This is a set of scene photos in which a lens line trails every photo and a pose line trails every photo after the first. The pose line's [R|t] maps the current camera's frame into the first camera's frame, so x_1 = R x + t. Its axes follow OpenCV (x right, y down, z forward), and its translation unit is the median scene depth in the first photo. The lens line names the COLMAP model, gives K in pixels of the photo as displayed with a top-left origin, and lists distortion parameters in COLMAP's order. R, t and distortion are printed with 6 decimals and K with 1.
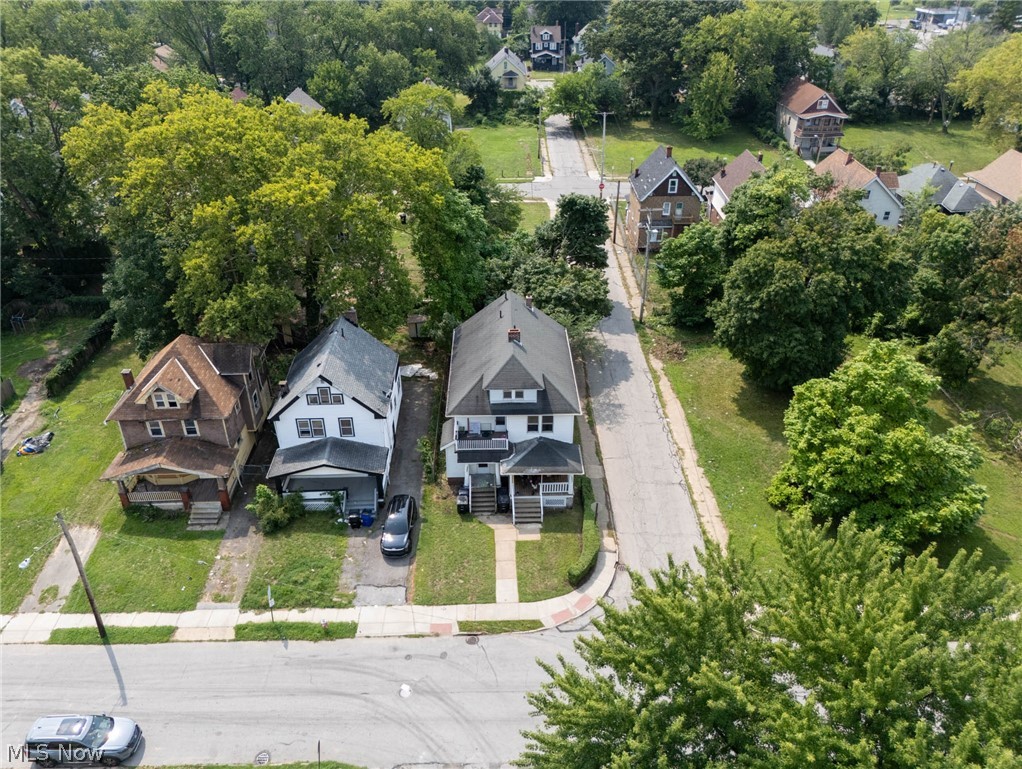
lens RADIAL K [[759.3, 0, 511.0], [0, 759.3, 384.5], [0, 0, 1]] dist [0.049274, -0.039752]
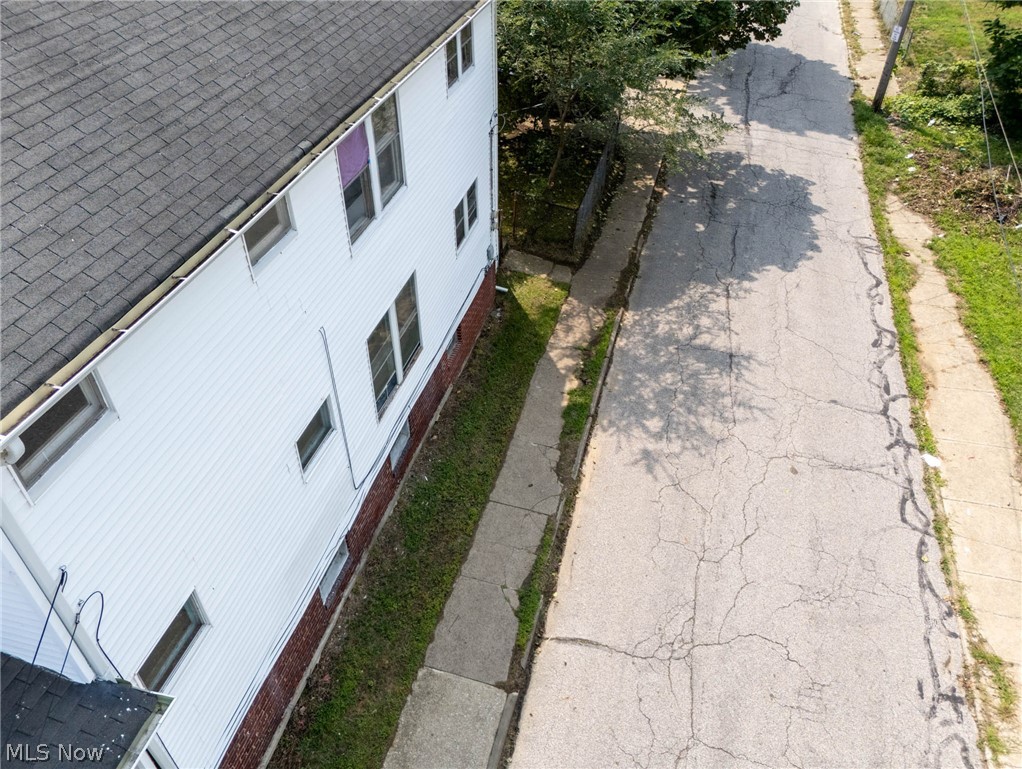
lens RADIAL K [[759.3, 0, 511.0], [0, 759.3, 384.5], [0, 0, 1]] dist [0.049274, -0.039752]
pose [[0.962879, 0.172960, -0.207240, 0.158618], [-0.139917, 0.976357, 0.164776, 0.006094], [0.230840, -0.129663, 0.964313, 0.919922]]
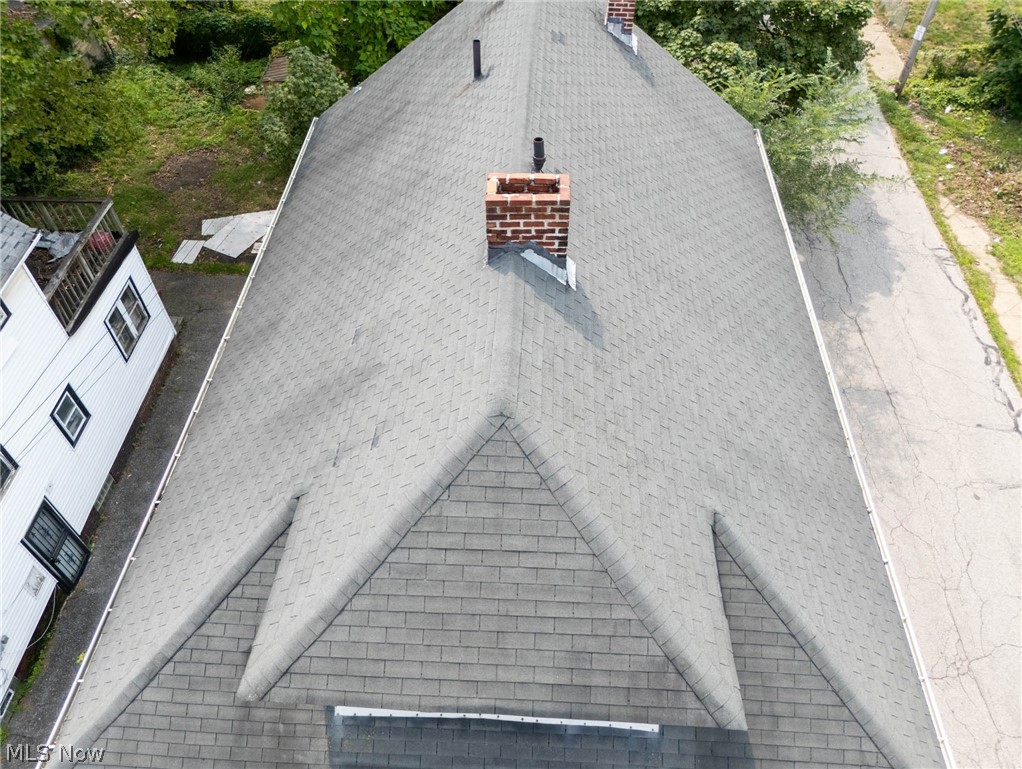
lens RADIAL K [[759.3, 0, 511.0], [0, 759.3, 384.5], [0, 0, 1]] dist [0.049274, -0.039752]
pose [[0.997278, 0.054104, -0.050101, 0.009910], [-0.036657, 0.953299, 0.299795, -0.078644], [0.063981, -0.297142, 0.952687, 0.865800]]
